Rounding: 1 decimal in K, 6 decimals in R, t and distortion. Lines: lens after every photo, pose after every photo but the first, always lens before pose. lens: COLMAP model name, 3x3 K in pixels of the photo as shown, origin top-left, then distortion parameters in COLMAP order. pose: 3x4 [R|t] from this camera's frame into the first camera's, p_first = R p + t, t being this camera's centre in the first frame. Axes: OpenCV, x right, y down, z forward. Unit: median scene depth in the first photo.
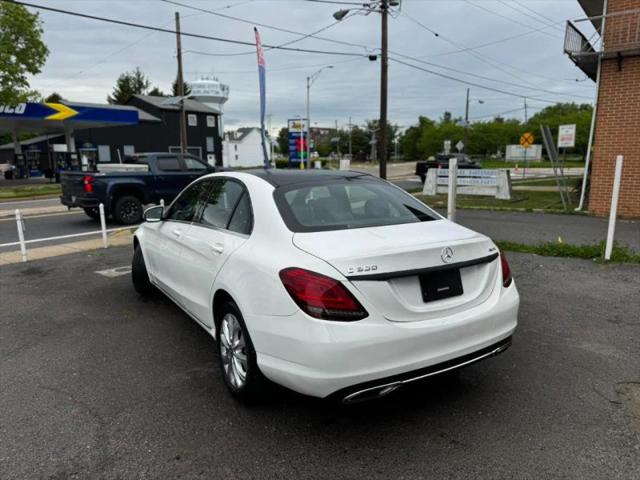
lens RADIAL K [[449.4, 0, 320.8], [0, 449.4, 242.1], [0, 0, 1]] dist [0.036642, -0.050571]
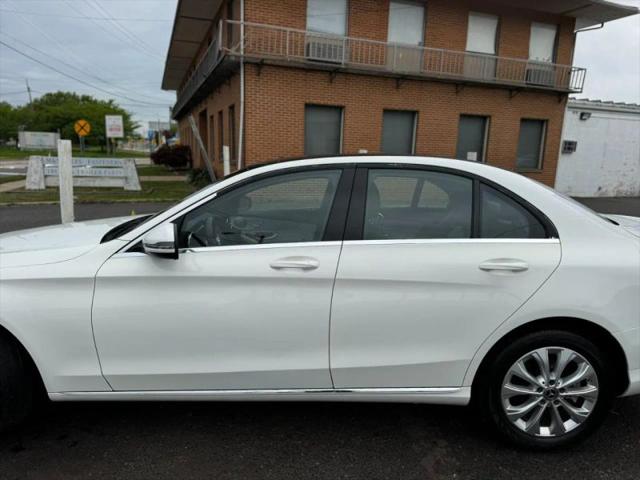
lens RADIAL K [[449.4, 0, 317.7], [0, 449.4, 242.6], [0, 0, 1]] dist [0.036642, -0.050571]
pose [[0.538623, -0.137711, 0.831216, -0.184620], [0.119730, 0.989051, 0.086276, -0.022372], [-0.833996, 0.053051, 0.549214, 0.164611]]
